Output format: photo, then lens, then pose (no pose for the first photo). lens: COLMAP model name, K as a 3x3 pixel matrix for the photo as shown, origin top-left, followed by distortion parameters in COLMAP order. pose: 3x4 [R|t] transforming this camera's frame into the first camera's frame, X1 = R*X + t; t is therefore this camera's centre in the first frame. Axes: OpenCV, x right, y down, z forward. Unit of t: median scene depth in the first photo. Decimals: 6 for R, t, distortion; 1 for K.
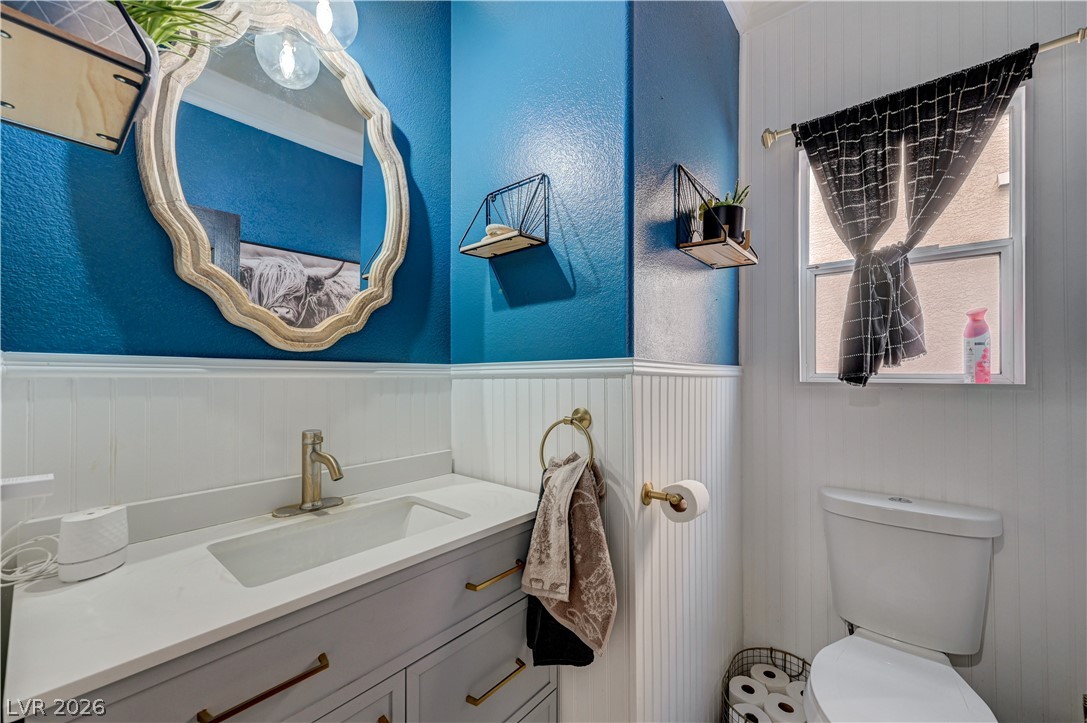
lens RADIAL K [[428.5, 0, 544.8], [0, 428.5, 368.5], [0, 0, 1]] dist [0.002005, 0.000416]
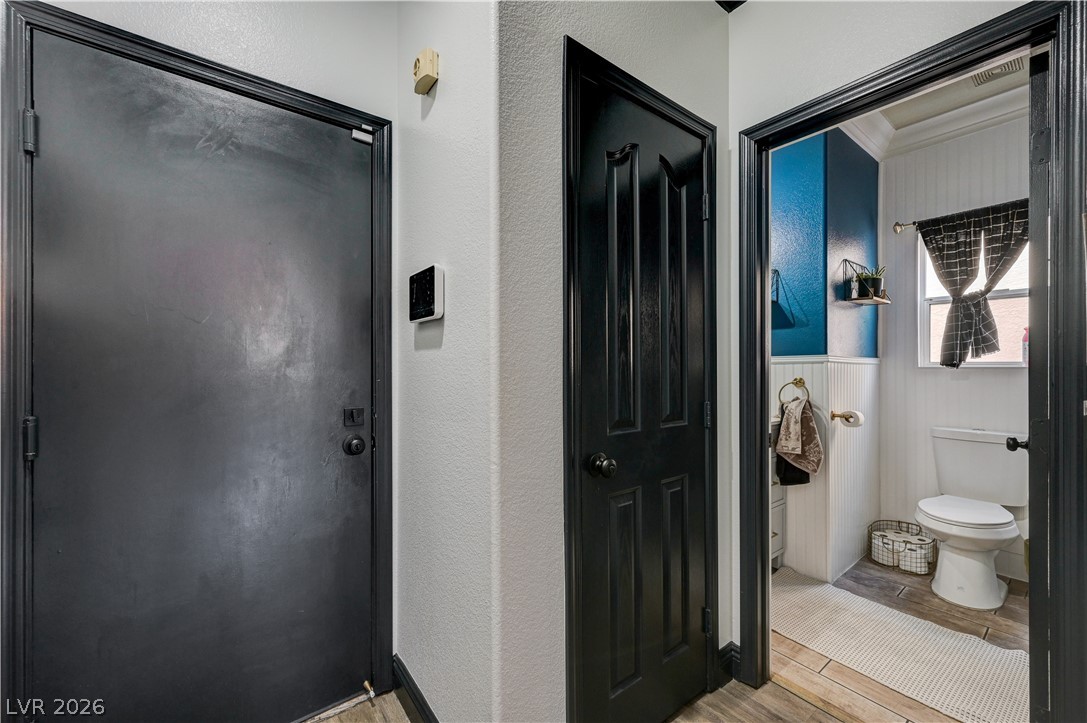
lens RADIAL K [[428.5, 0, 542.6], [0, 428.5, 363.5], [0, 0, 1]] dist [0.002005, 0.000416]
pose [[0.975122, -0.002322, -0.221657, -0.587453], [0.004376, 0.999952, 0.008776, -0.005038], [0.221626, -0.009528, 0.975085, -1.203317]]
